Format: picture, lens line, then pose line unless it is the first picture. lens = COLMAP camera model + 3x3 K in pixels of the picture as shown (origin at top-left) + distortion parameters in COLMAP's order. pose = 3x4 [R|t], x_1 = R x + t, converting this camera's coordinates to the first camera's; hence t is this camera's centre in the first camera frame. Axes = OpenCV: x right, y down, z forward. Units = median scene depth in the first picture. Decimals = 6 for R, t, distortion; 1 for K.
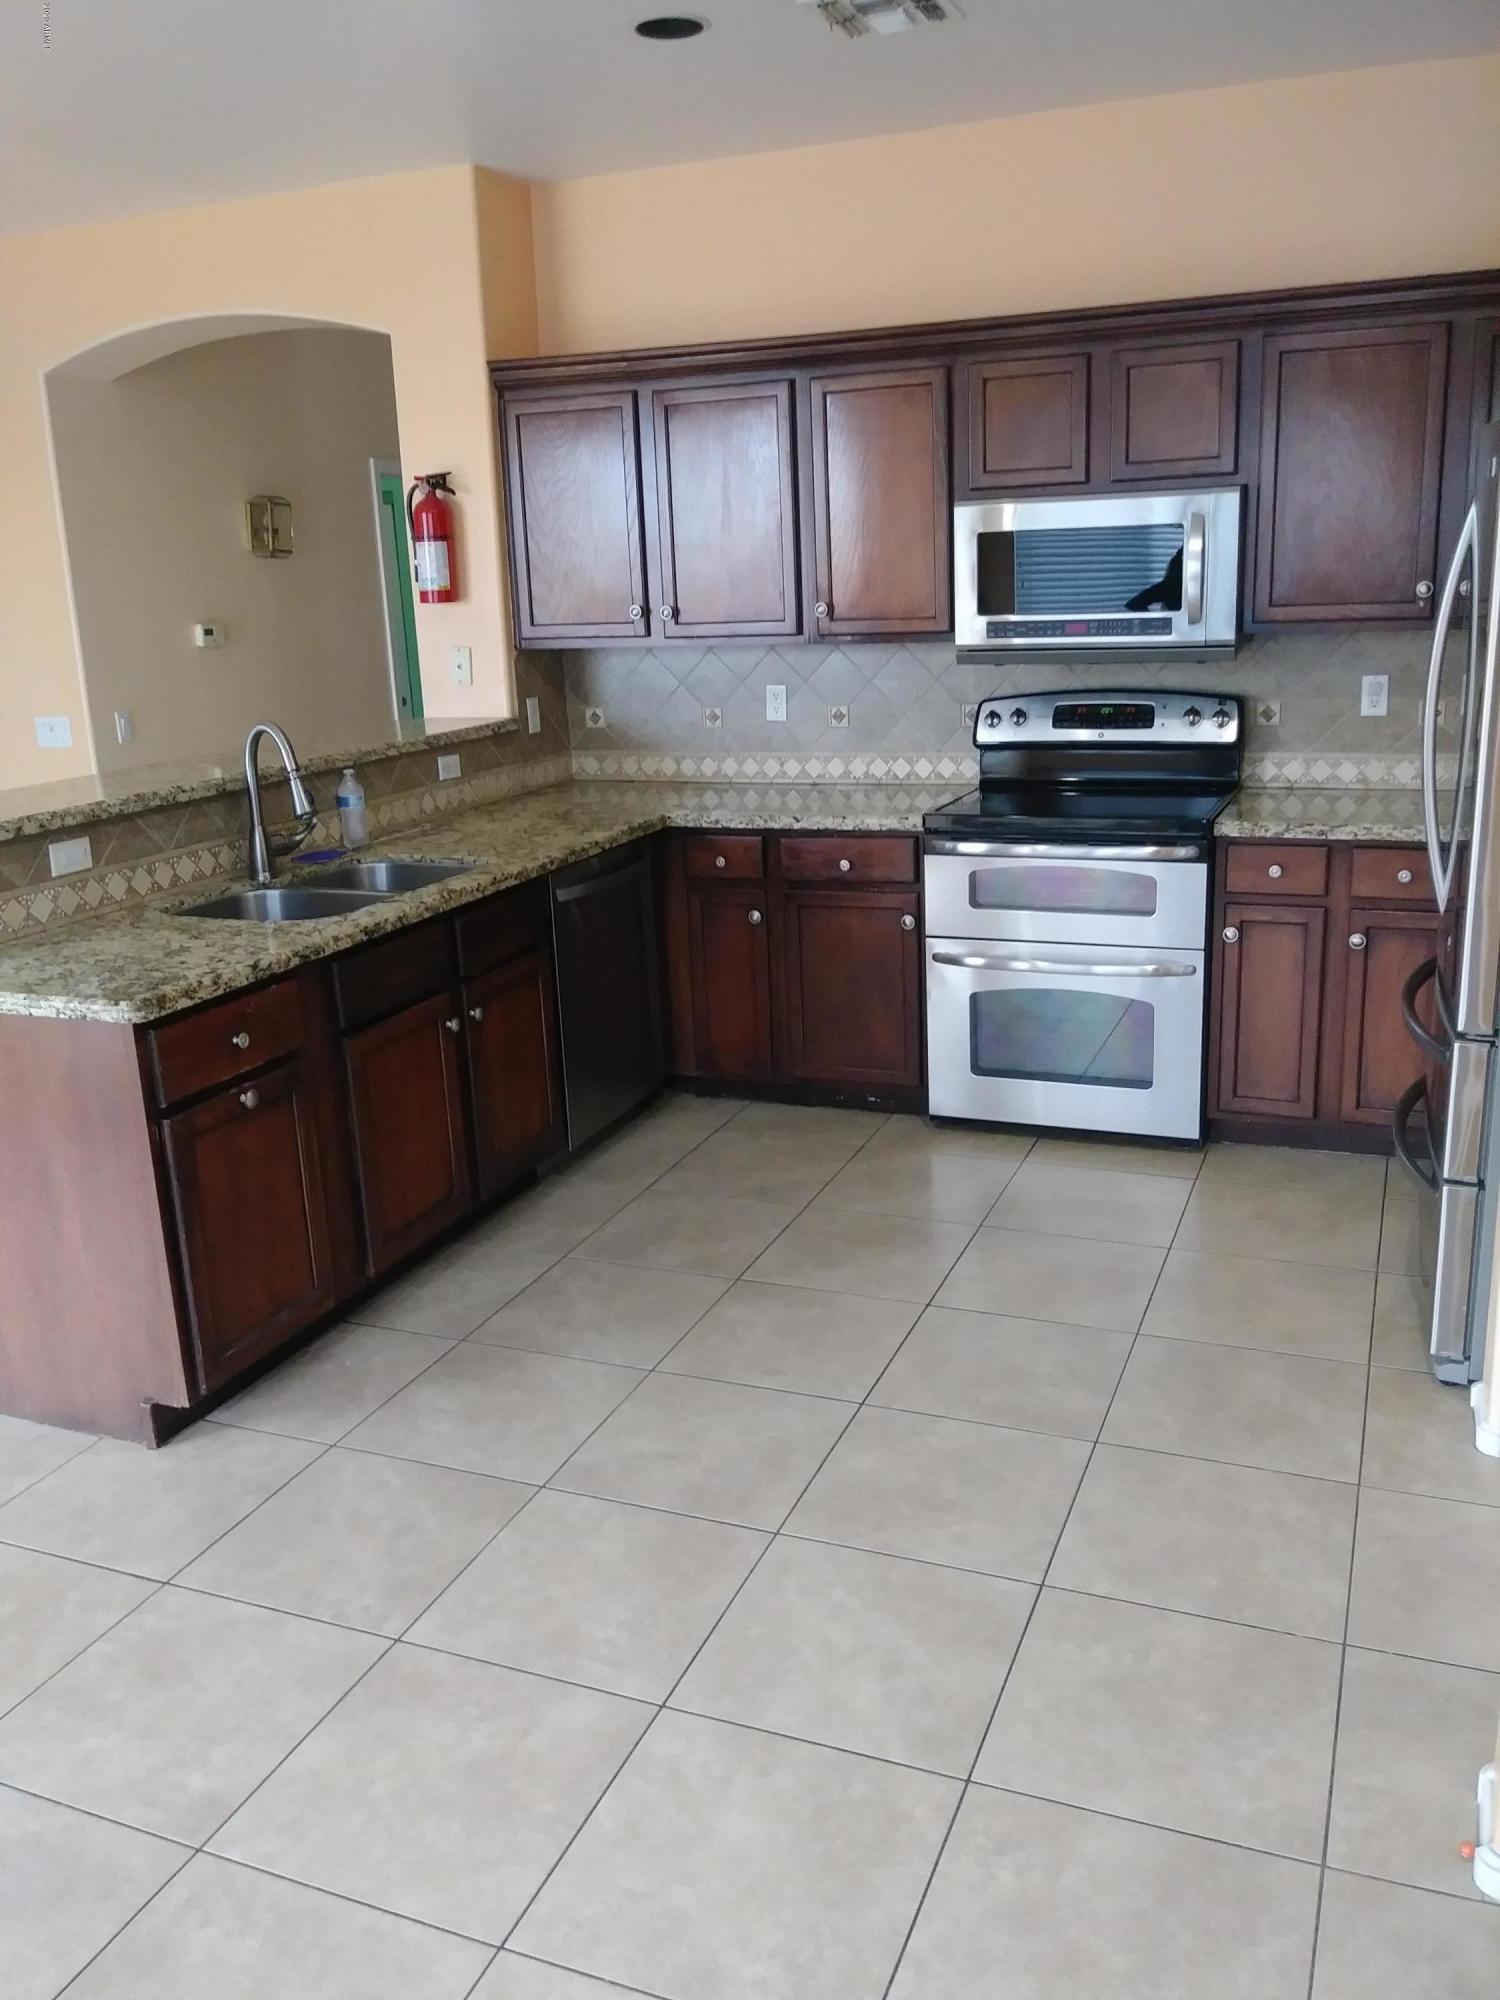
lens RADIAL K [[1617.5, 0, 750.0], [0, 1617.5, 1000.0], [0, 0, 1]] dist [-0.001472, 0.004634]
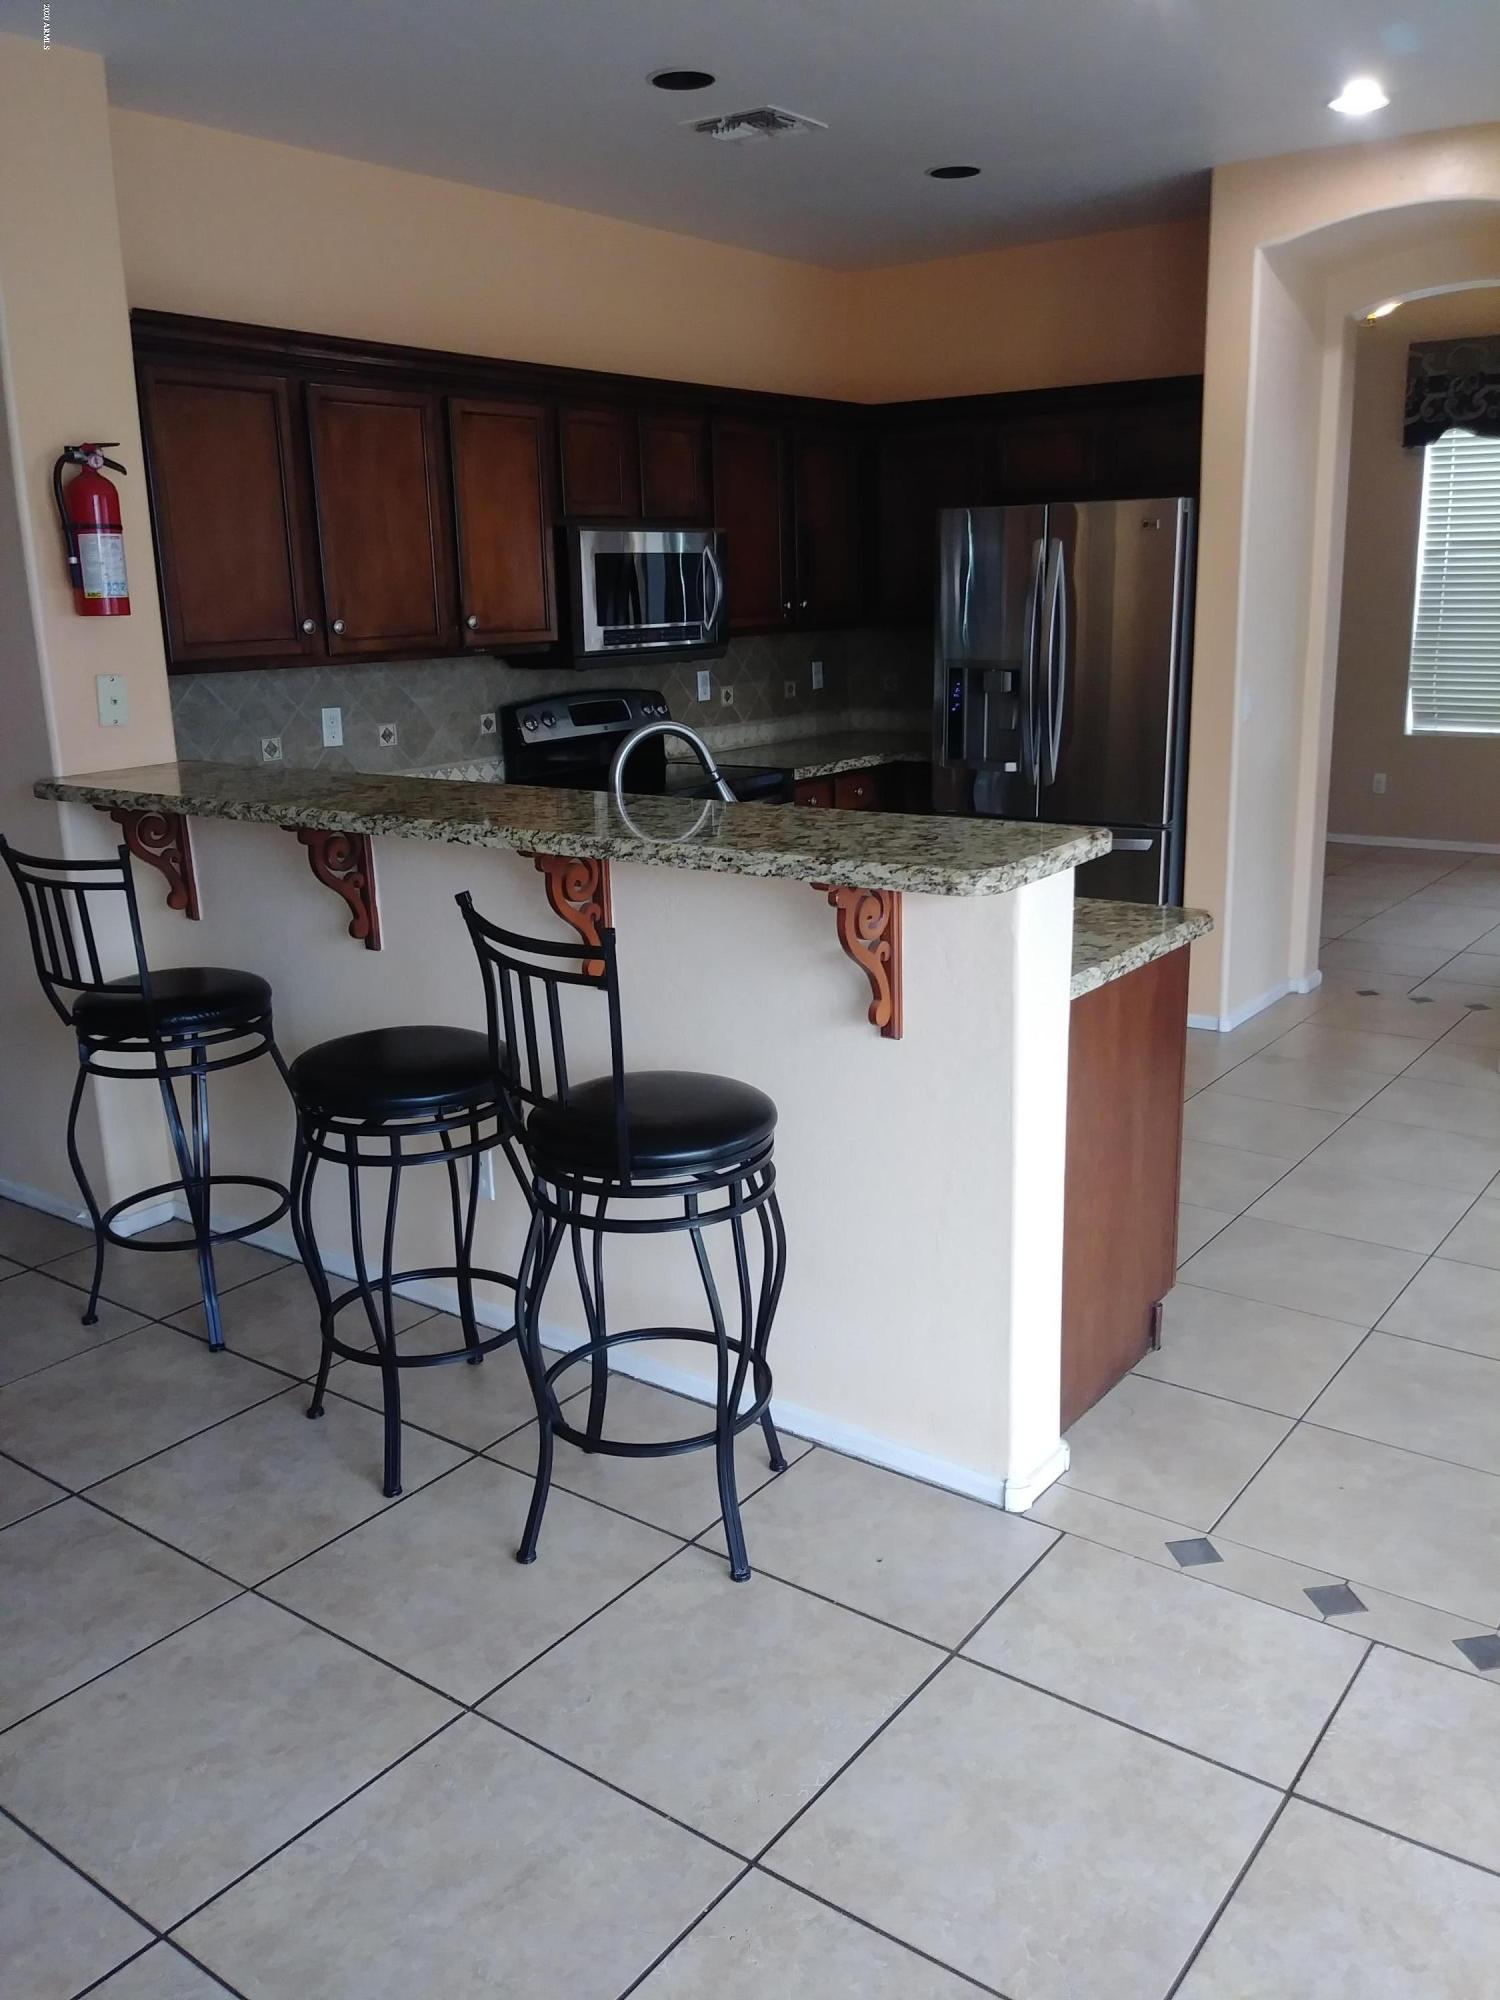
lens RADIAL K [[1617.5, 0, 750.0], [0, 1617.5, 1000.0], [0, 0, 1]] dist [-0.001472, 0.004634]
pose [[0.251375, -0.209381, 0.944971, -0.980049], [0.264822, 0.953944, 0.140923, -0.116641], [-0.930956, 0.214824, 0.295247, 0.615097]]
